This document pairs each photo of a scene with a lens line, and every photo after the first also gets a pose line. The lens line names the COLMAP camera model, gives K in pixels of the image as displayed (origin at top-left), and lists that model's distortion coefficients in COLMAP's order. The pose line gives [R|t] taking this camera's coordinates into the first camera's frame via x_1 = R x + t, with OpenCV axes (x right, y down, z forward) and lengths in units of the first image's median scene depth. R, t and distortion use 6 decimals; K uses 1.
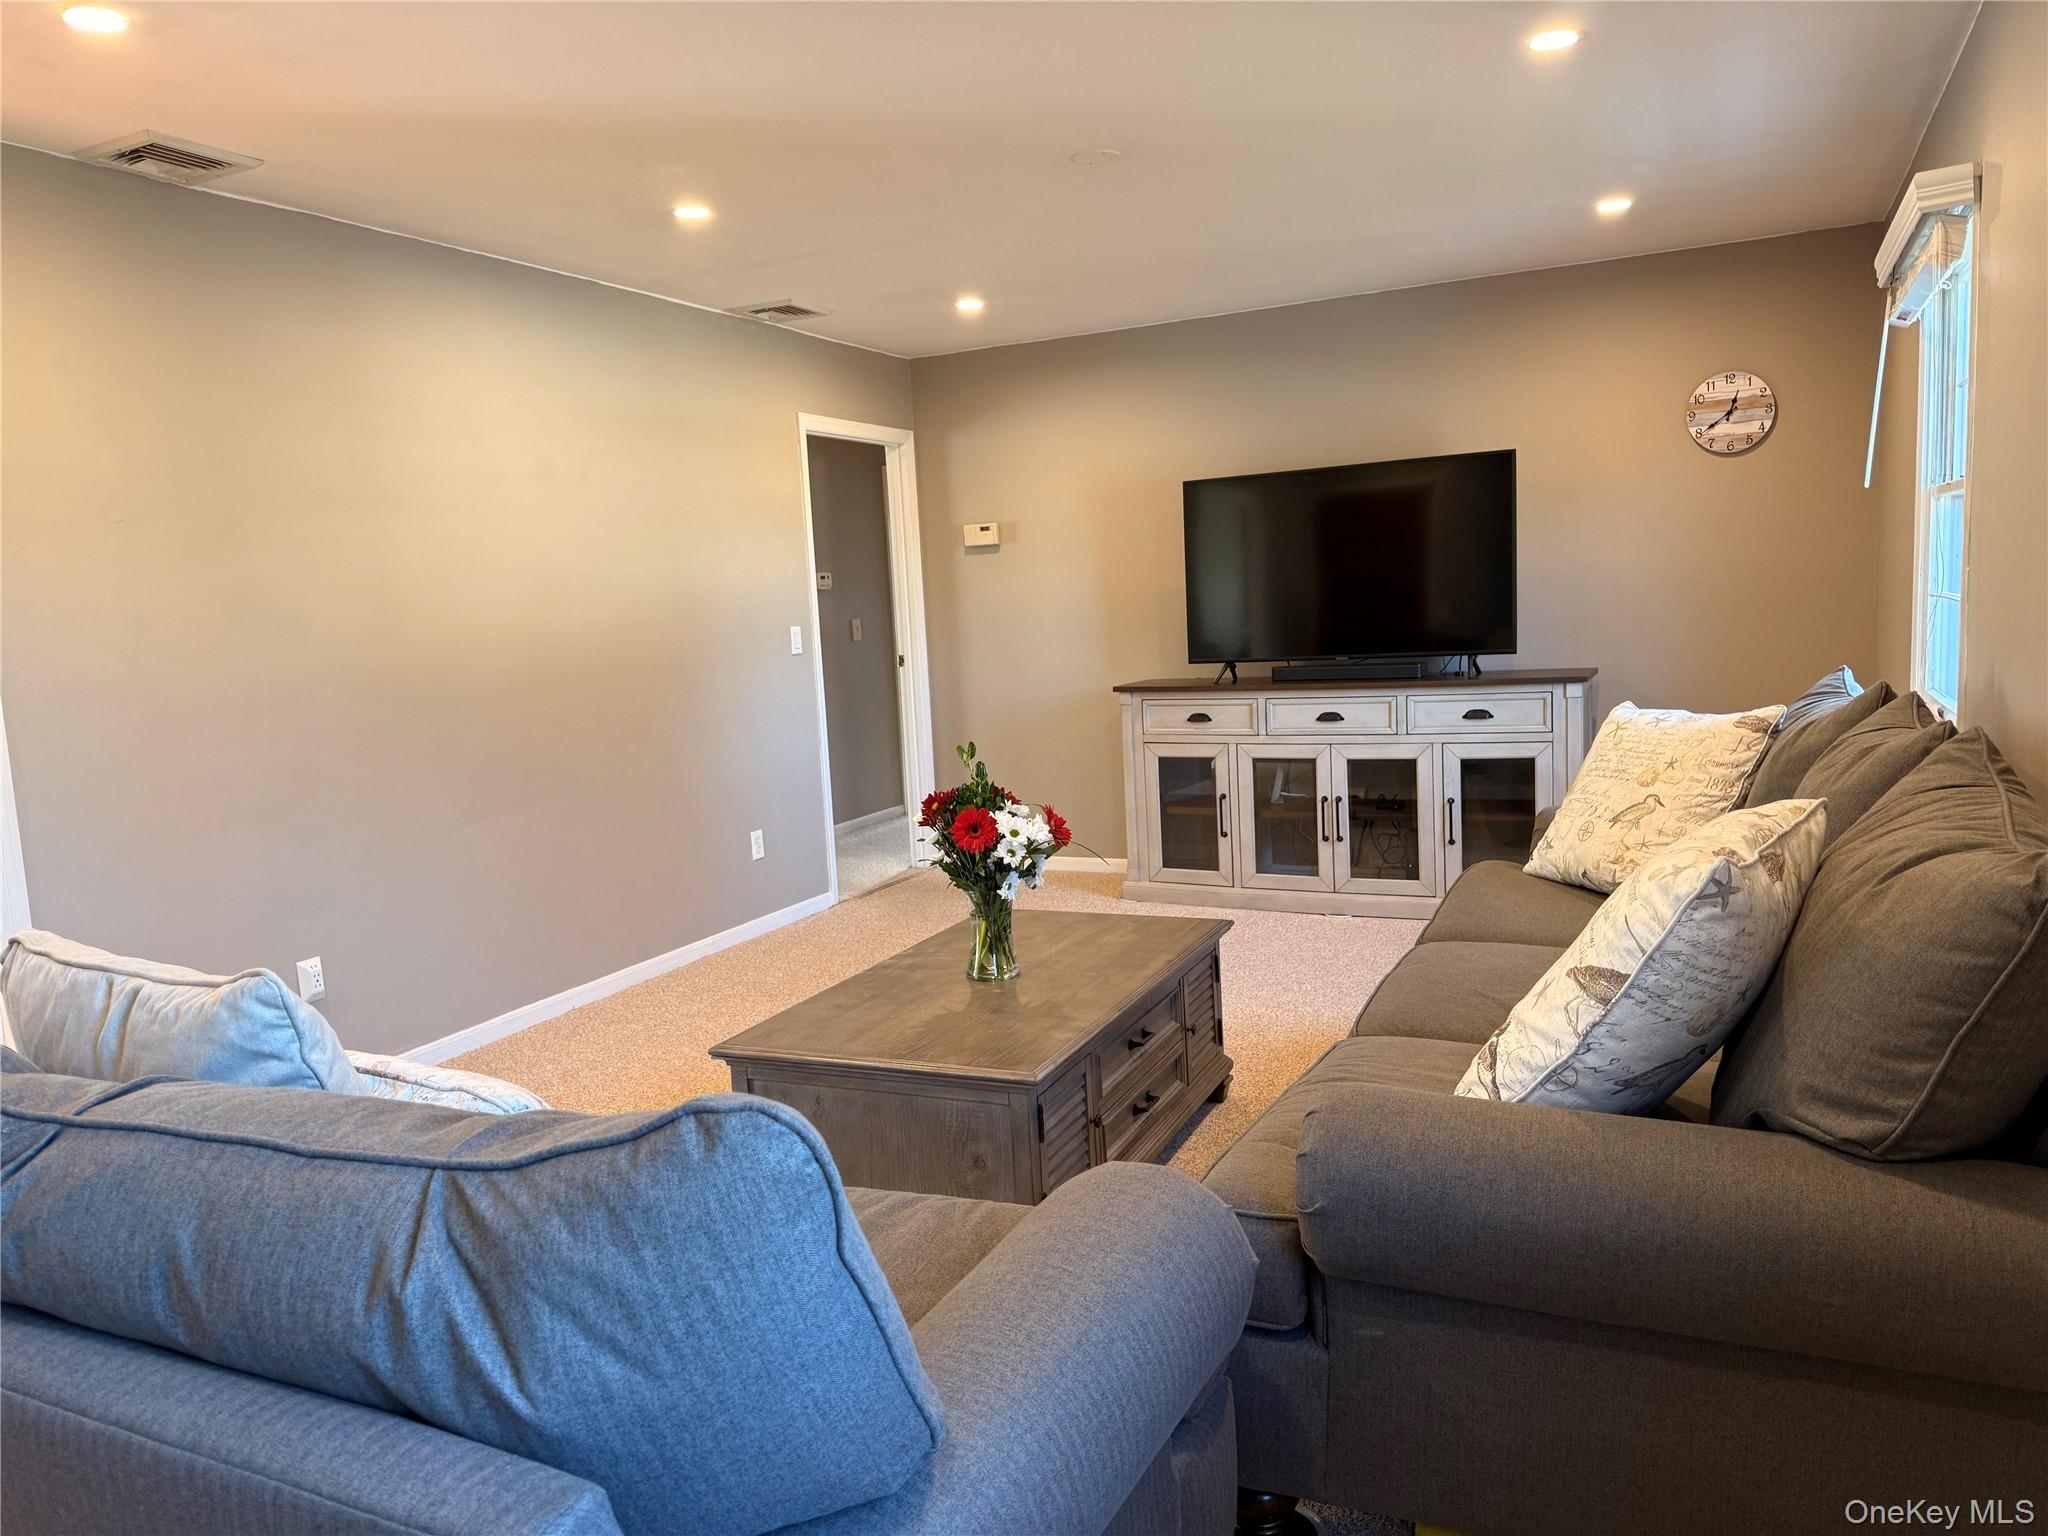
lens RADIAL K [[1422.3, 0, 1017.4], [0, 1422.3, 764.8], [0, 0, 1]] dist [0.110590, -0.161668]
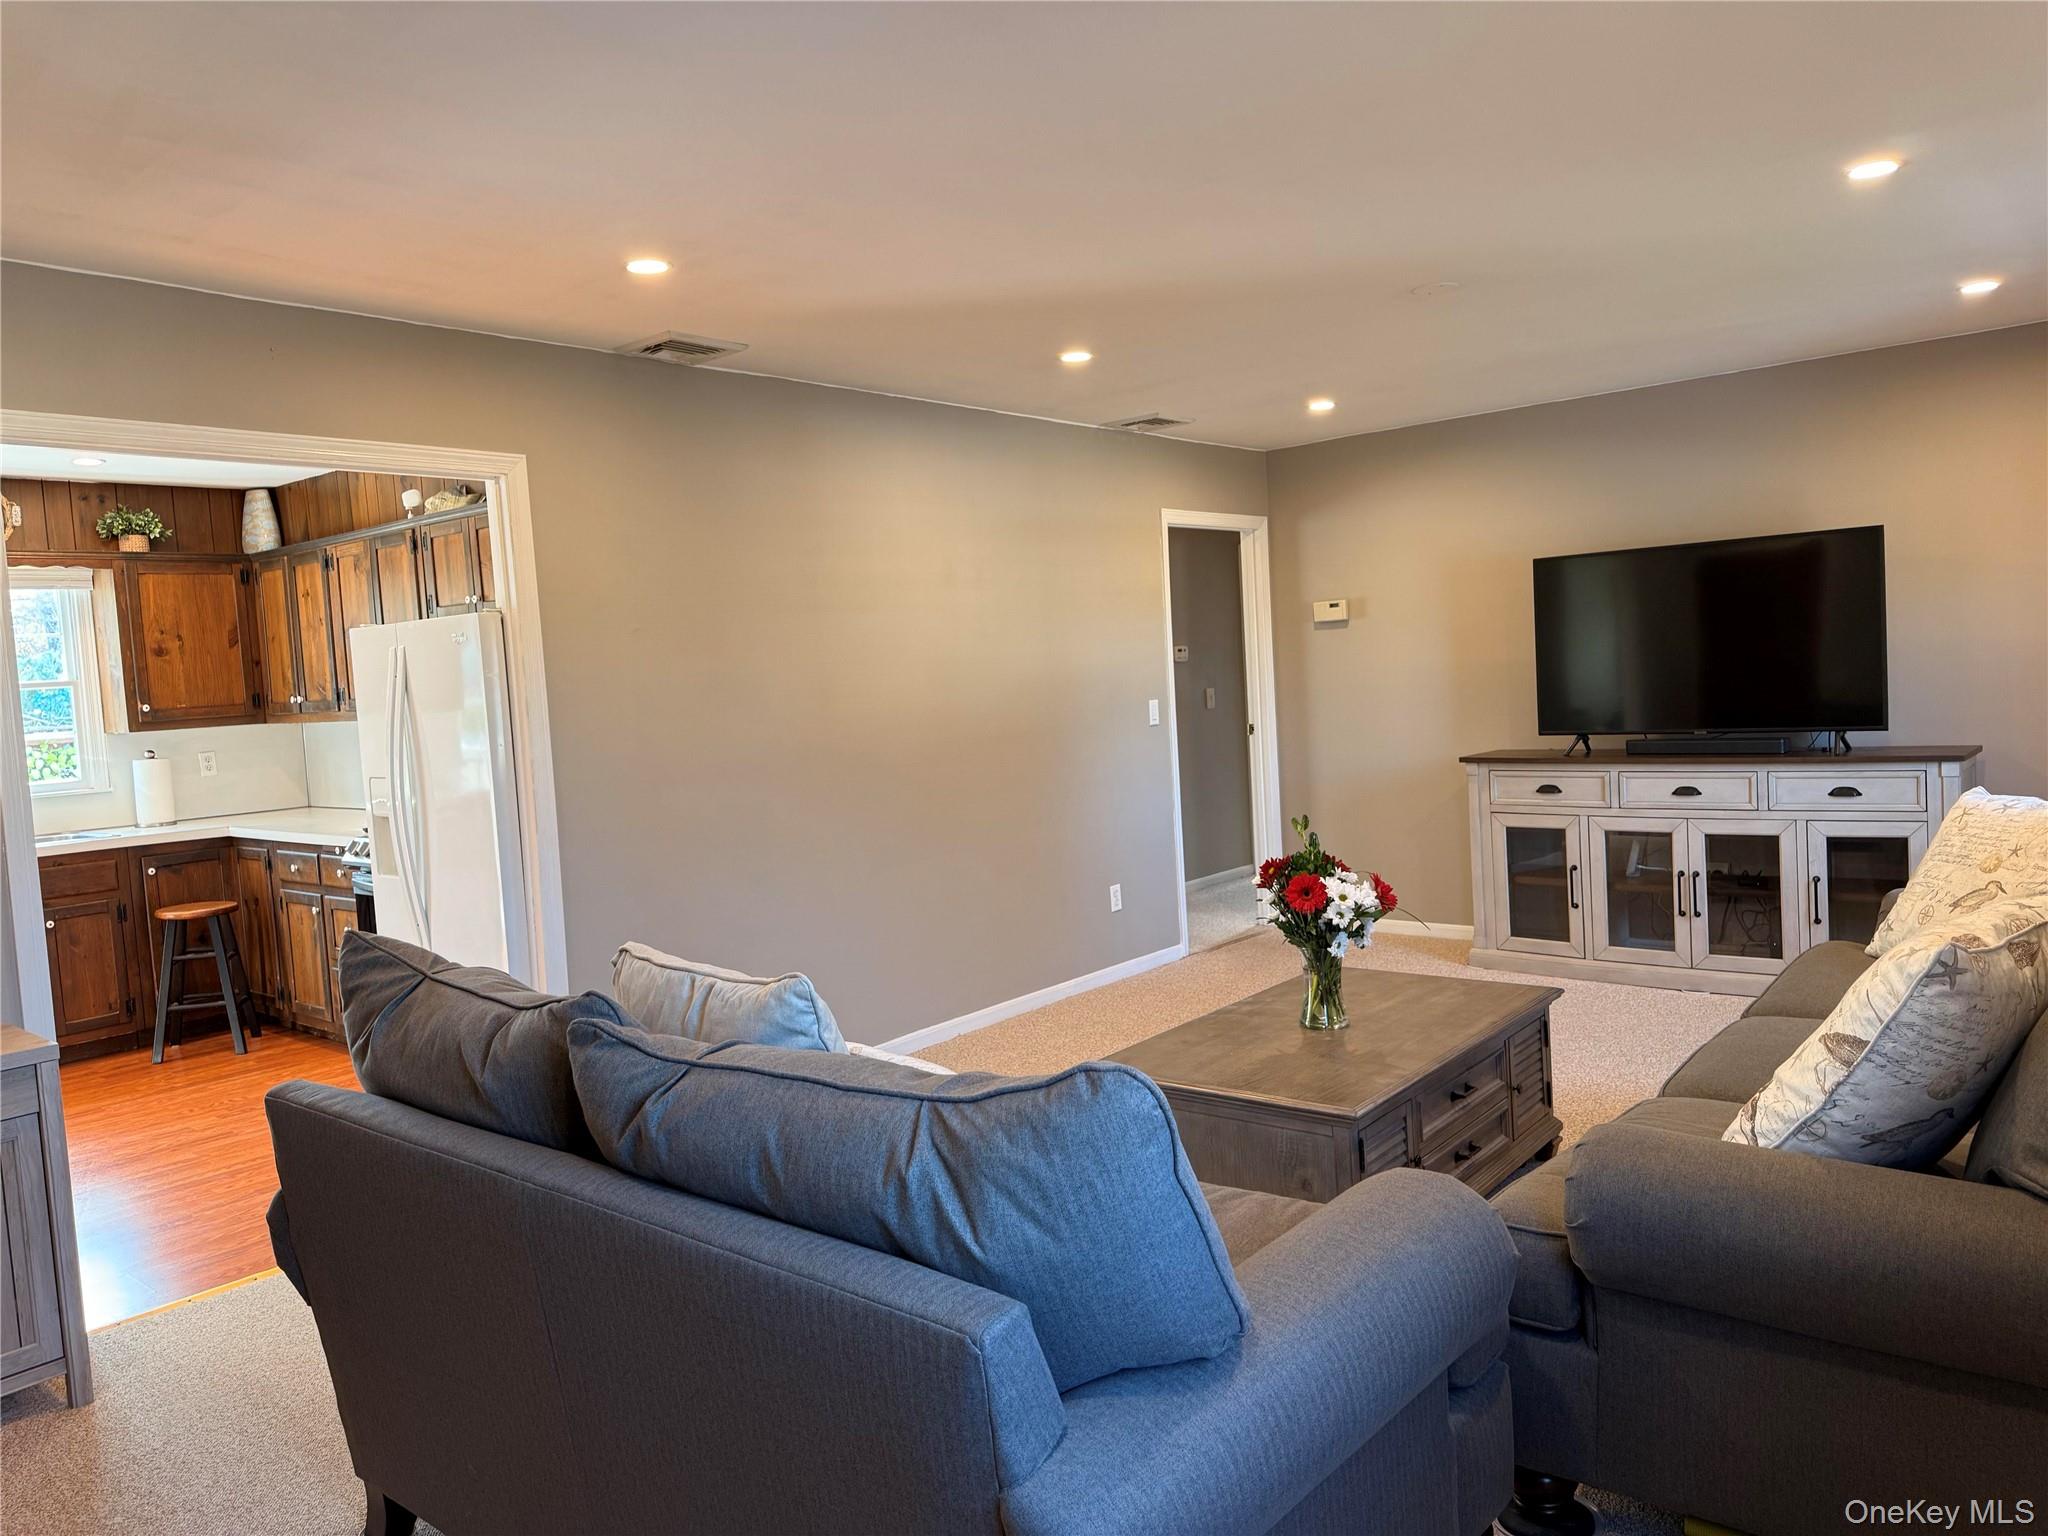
lens RADIAL K [[1432.2, 0, 1029.3], [0, 1432.2, 762.1], [0, 0, 1]] dist [0.110812, -0.163637]
pose [[0.971281, 0.011283, -0.237667, 0.024865], [-0.020756, 0.999085, -0.037397, -0.010609], [0.237027, 0.041256, 0.970627, -0.158768]]
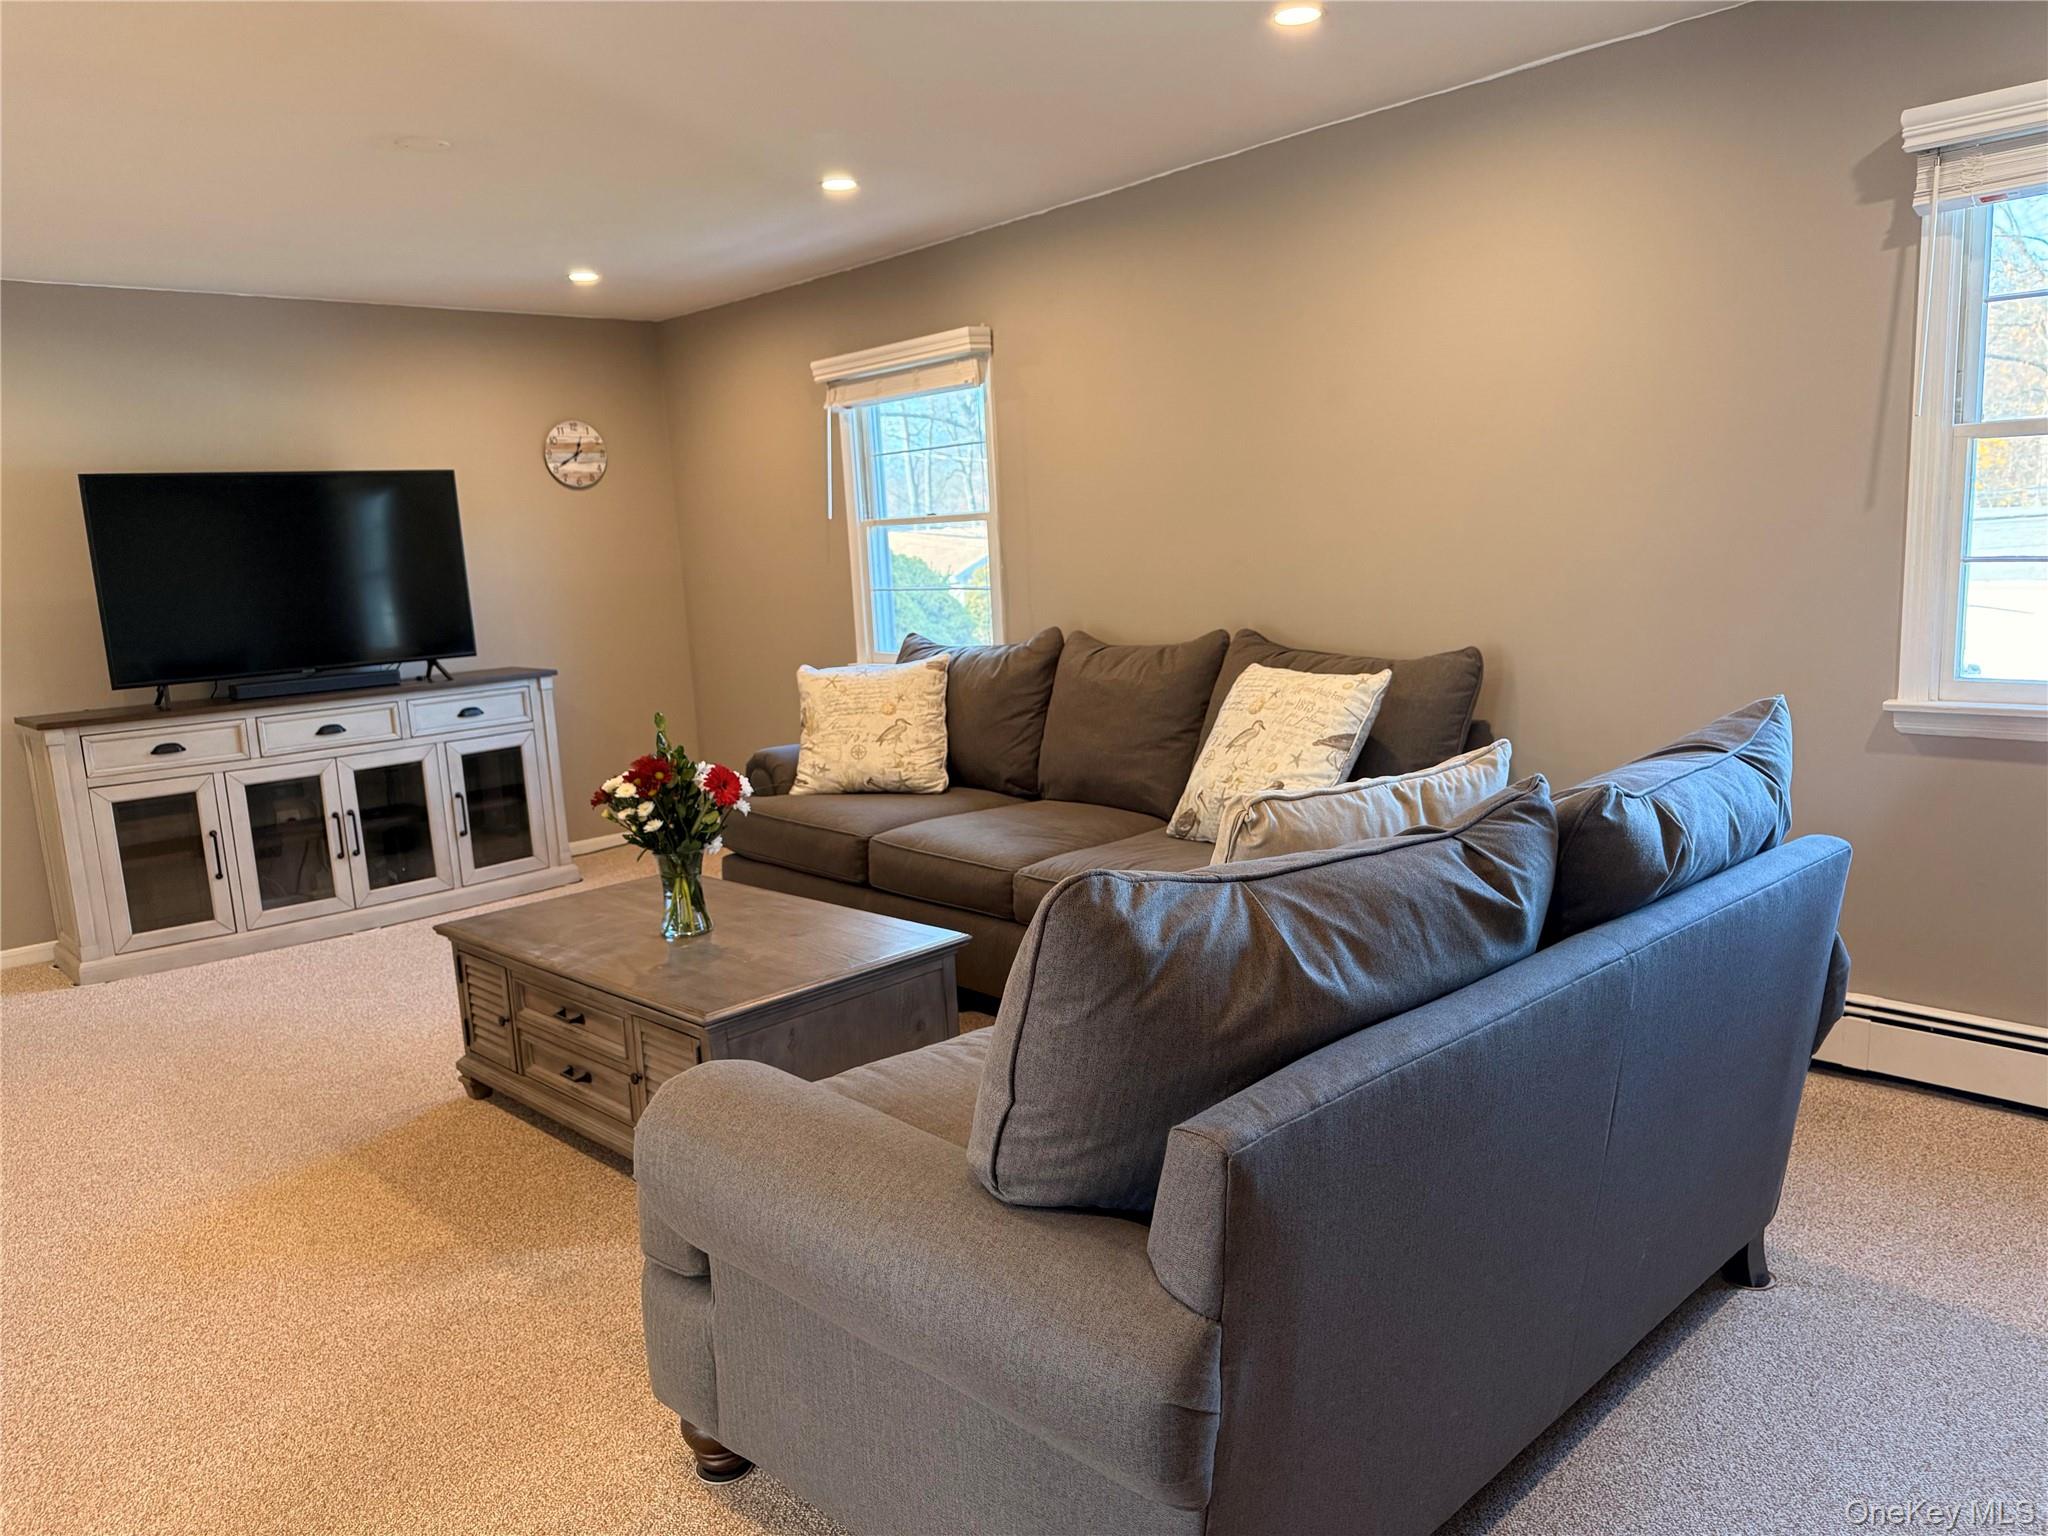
lens RADIAL K [[1449.8, 0, 1022.3], [0, 1449.8, 776.3], [0, 0, 1]] dist [0.085977, -0.065101]
pose [[0.356406, -0.119369, 0.926675, -0.923506], [0.145449, 0.986802, 0.071174, -0.008758], [-0.922941, 0.109417, 0.369064, 0.354391]]
